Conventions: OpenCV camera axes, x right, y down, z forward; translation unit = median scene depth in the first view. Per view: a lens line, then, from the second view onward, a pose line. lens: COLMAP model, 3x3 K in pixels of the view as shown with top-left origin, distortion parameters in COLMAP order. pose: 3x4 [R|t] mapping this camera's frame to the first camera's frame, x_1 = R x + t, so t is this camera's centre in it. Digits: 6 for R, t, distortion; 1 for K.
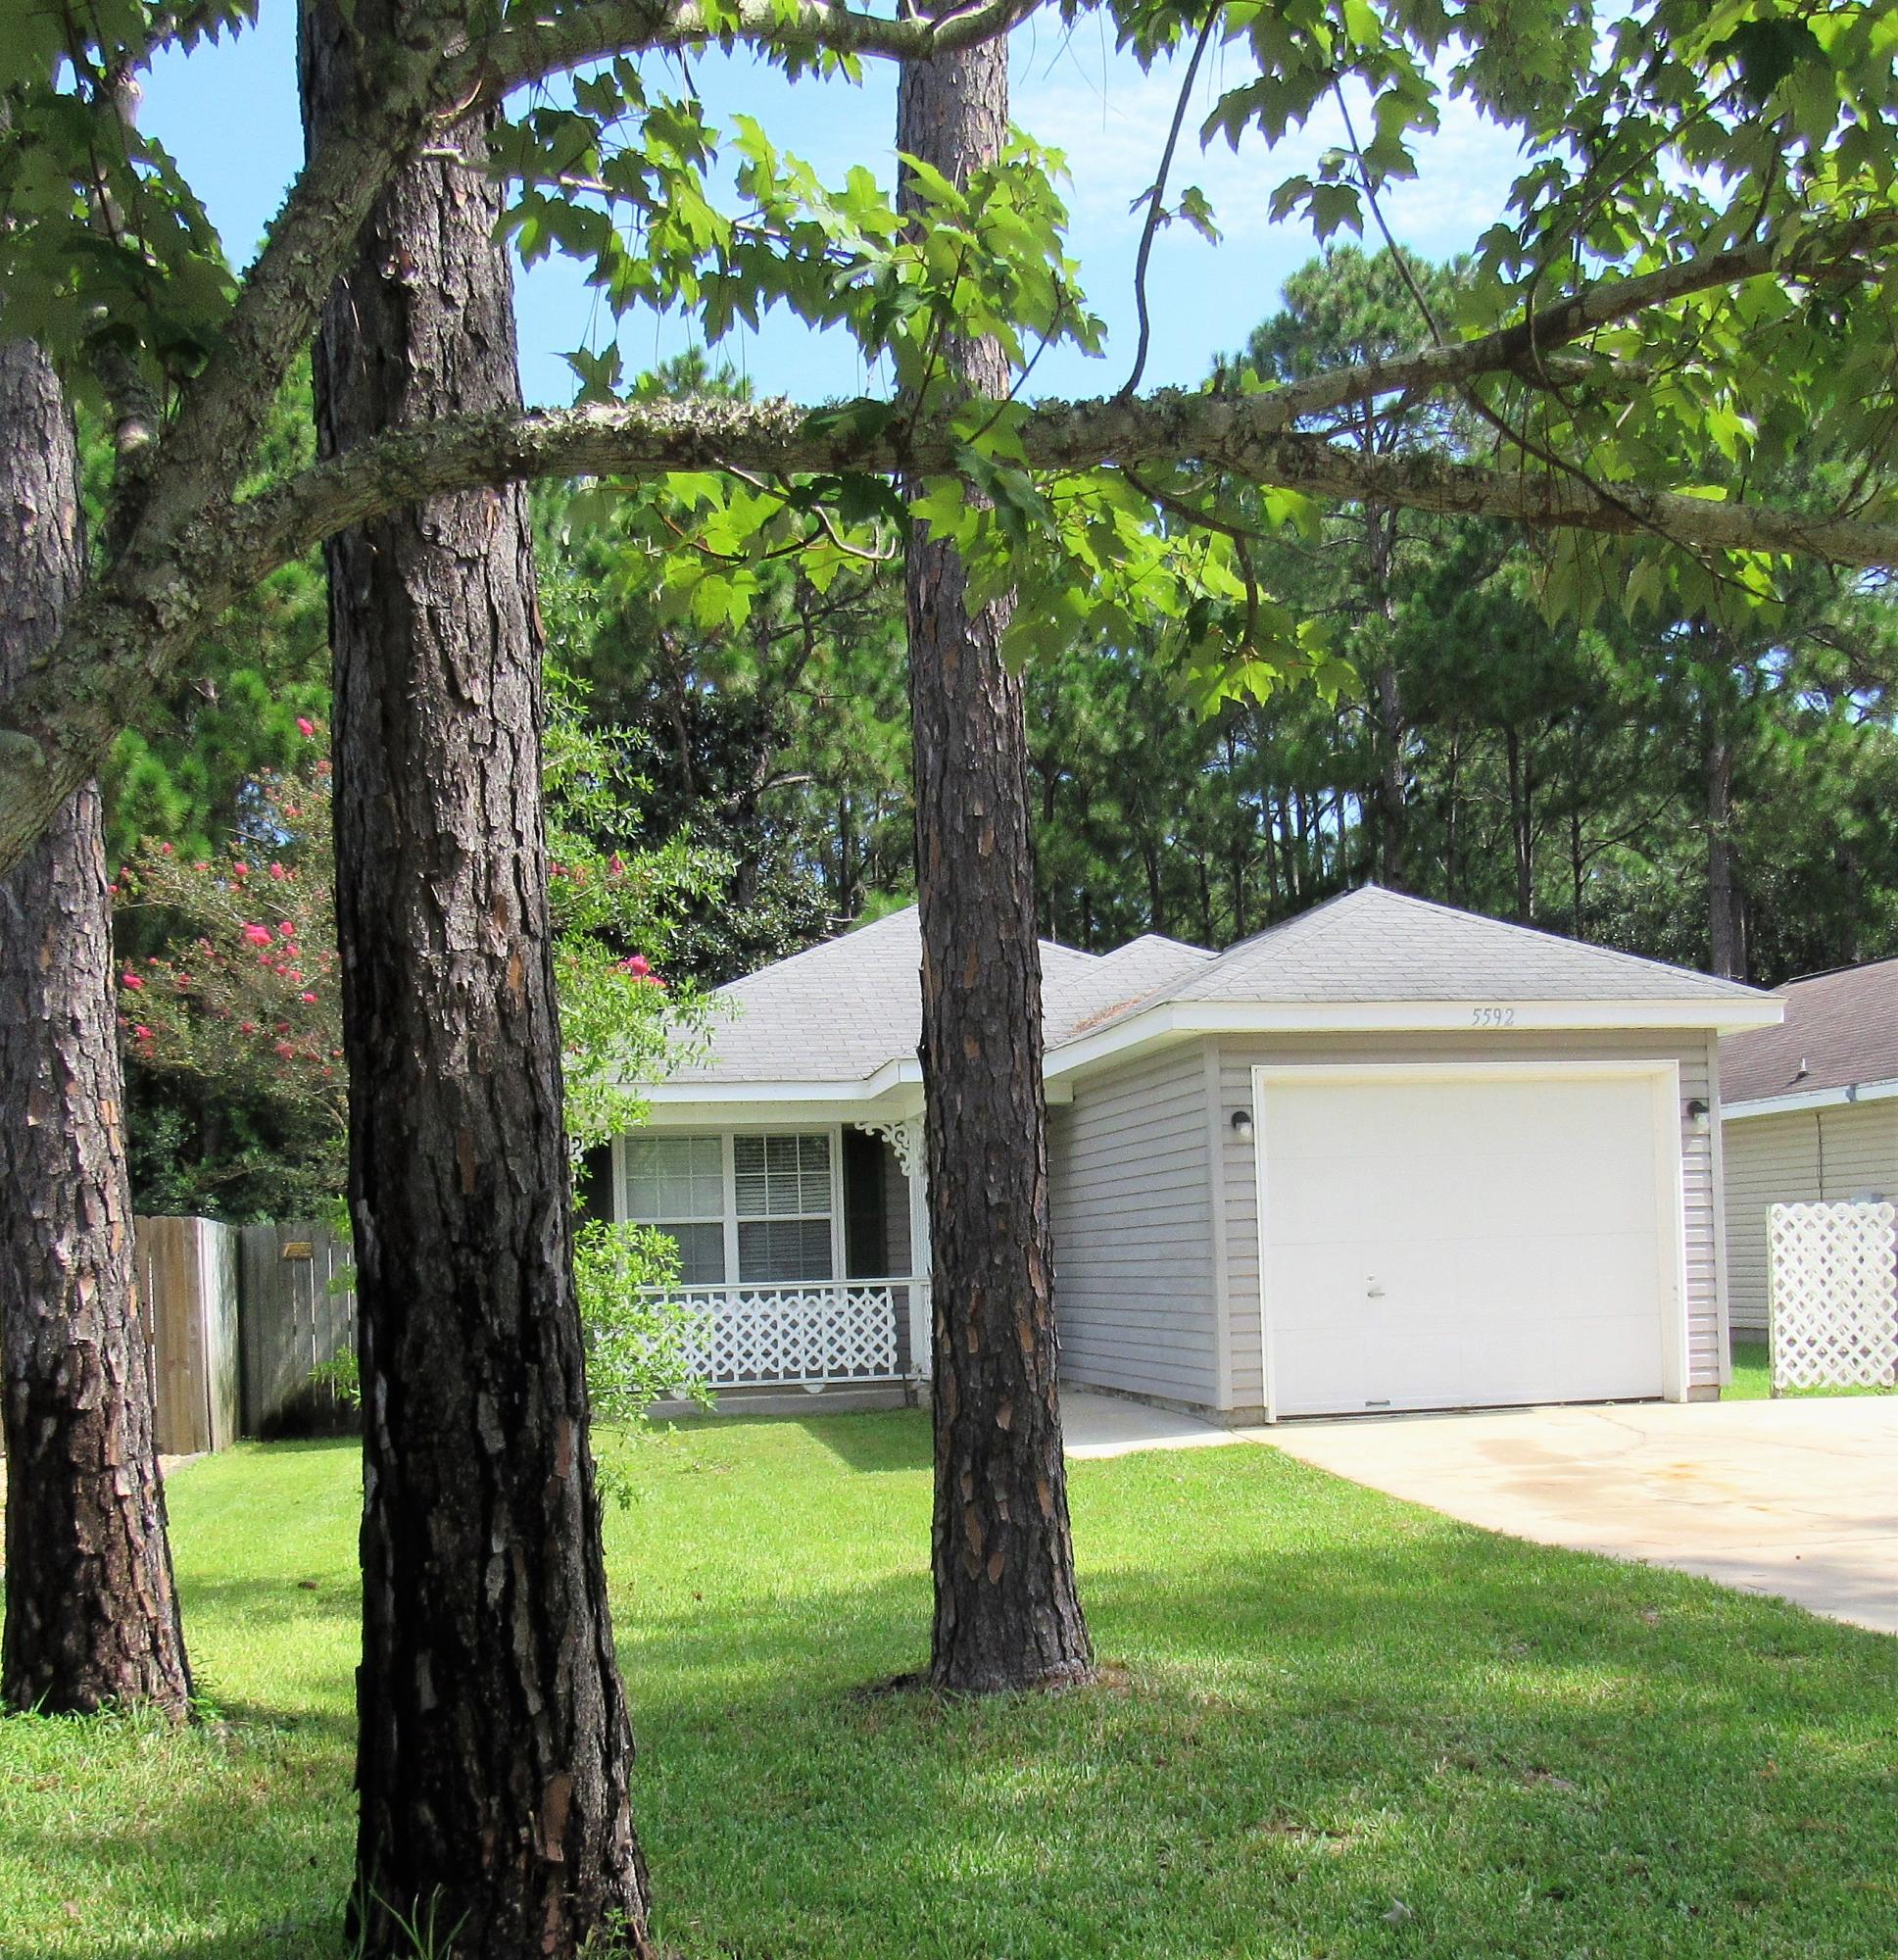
lens RADIAL K [[2325.3, 0, 1106.5], [0, 2325.3, 1255.1], [0, 0, 1]] dist [-0.027025, -0.004010]
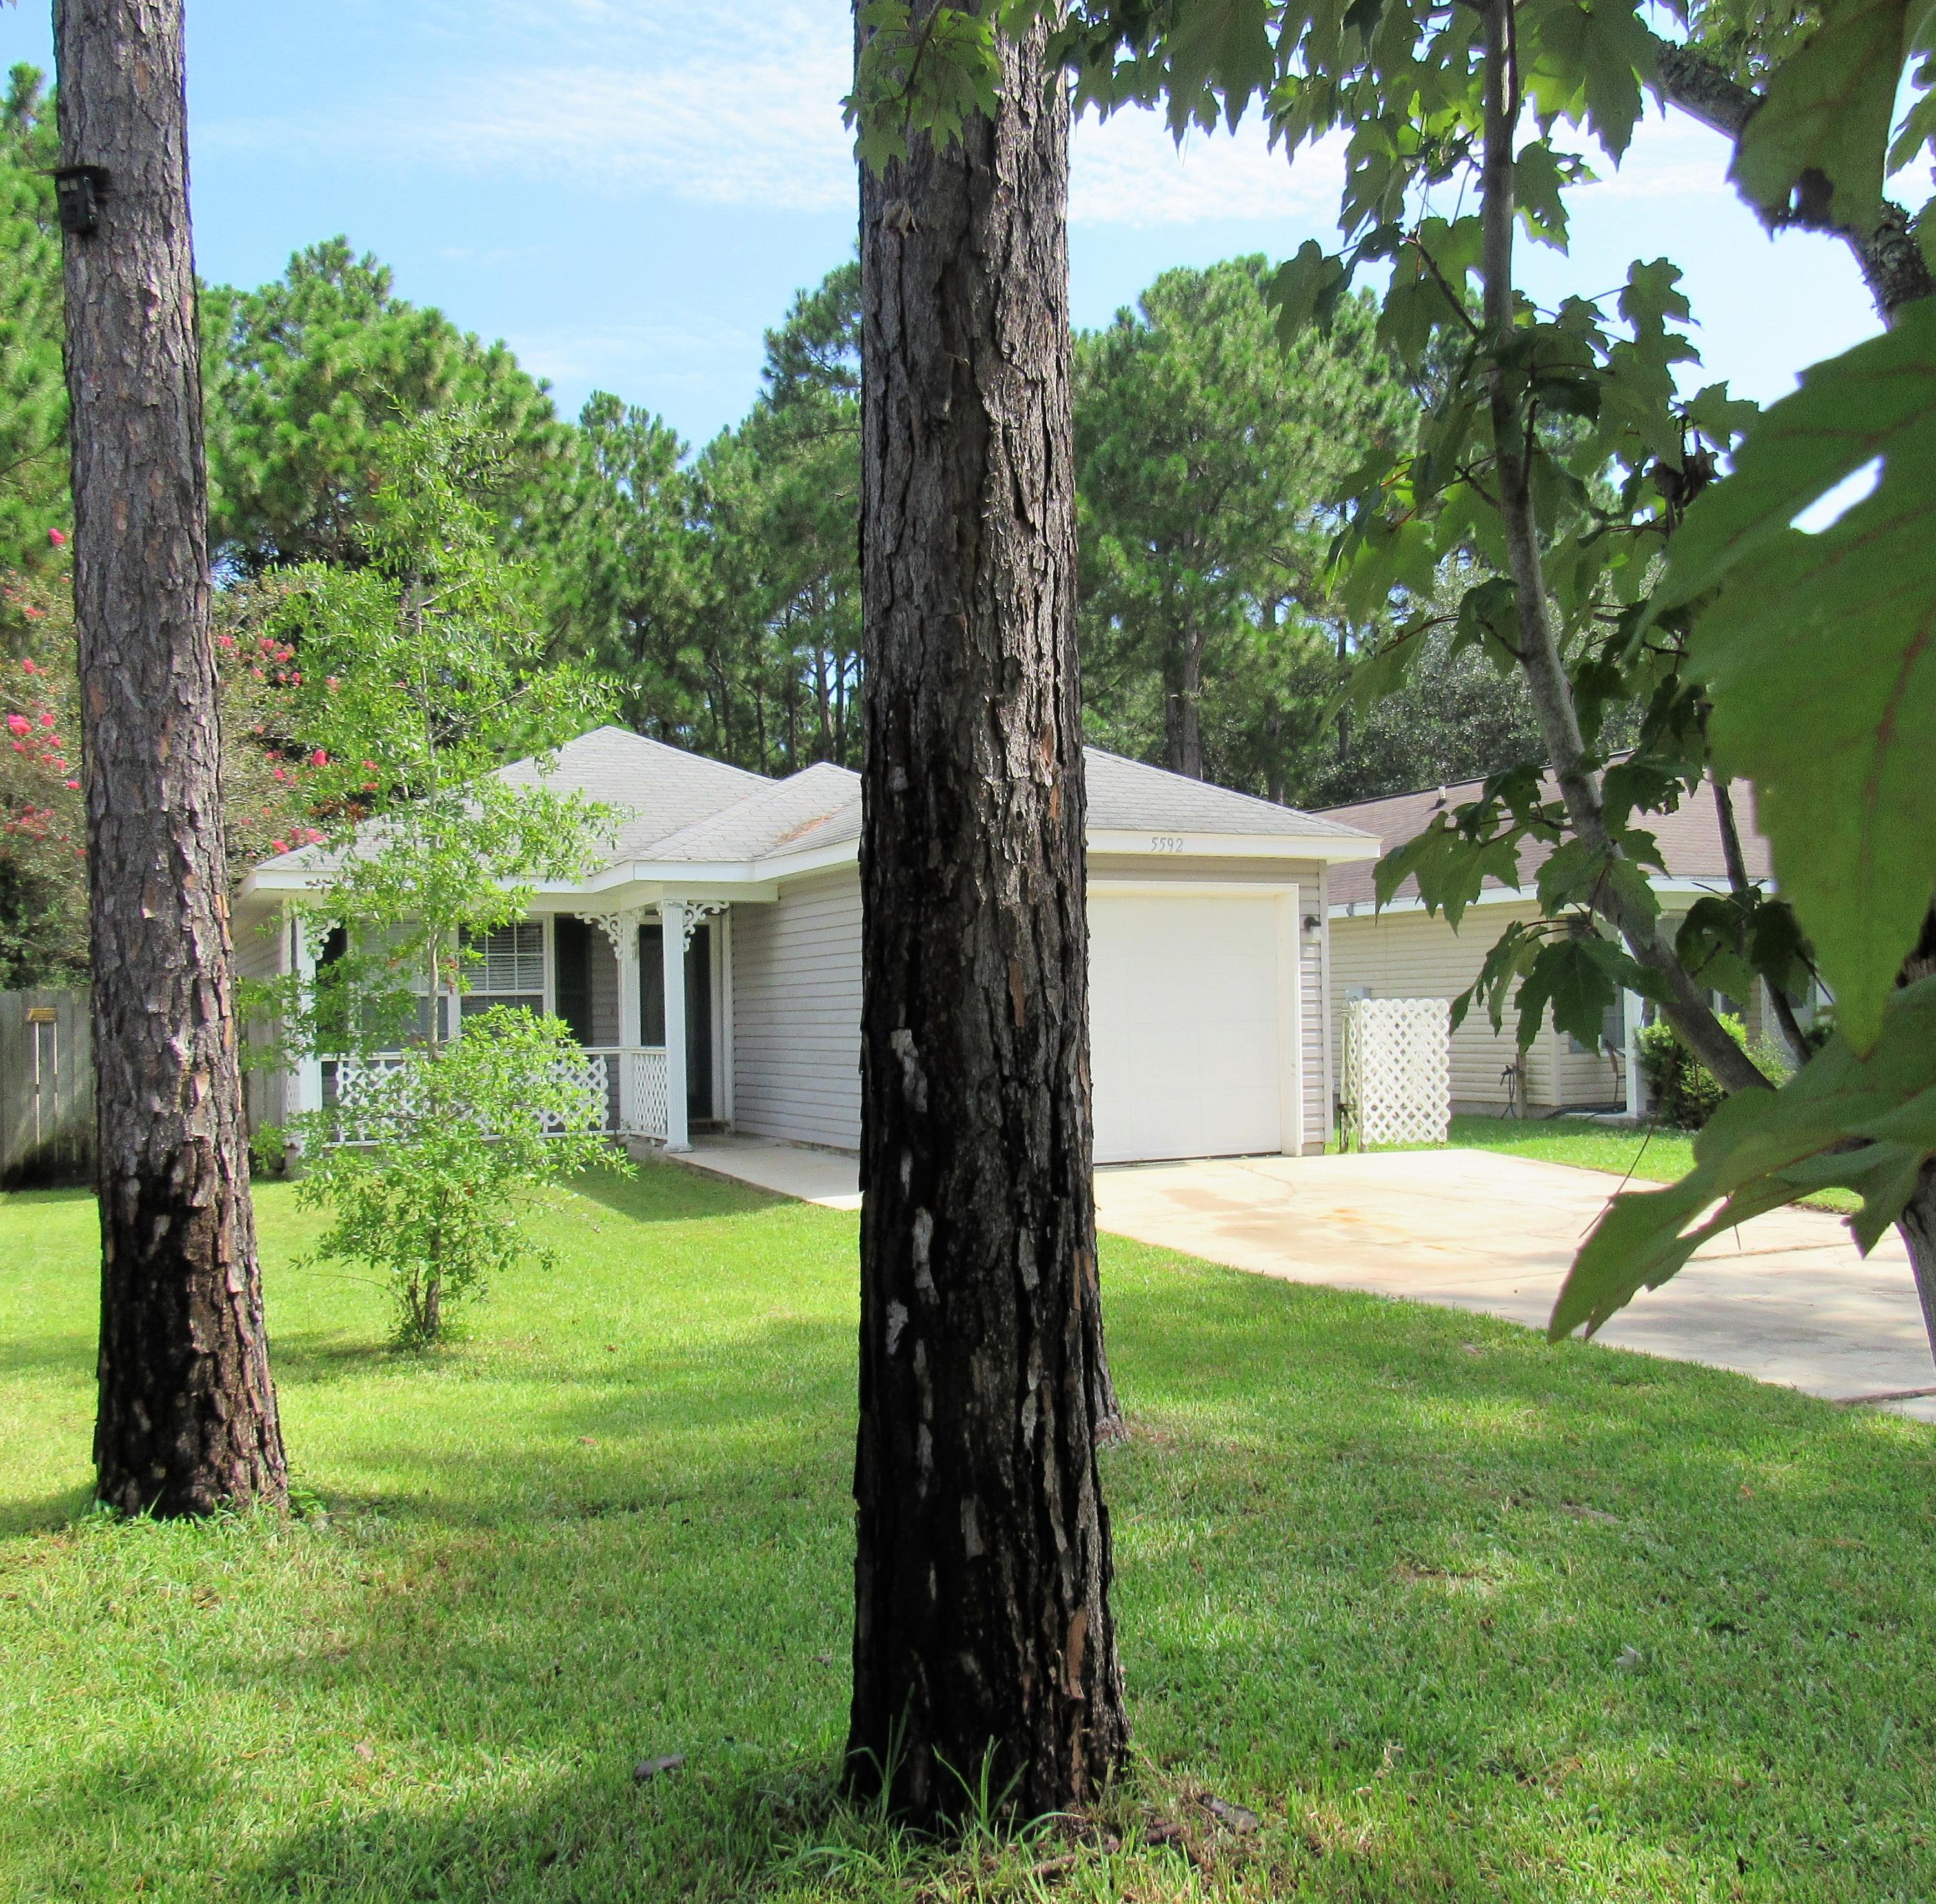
lens RADIAL K [[1849.9, 0, 1101.2], [0, 1849.9, 1000.8], [0, 0, 1]] dist [-0.030401, 0.000037]
pose [[0.968266, 0.016911, 0.249350, -0.108119], [-0.014258, 0.999821, -0.012441, -0.006887], [-0.249516, 0.008491, 0.968333, 0.058118]]
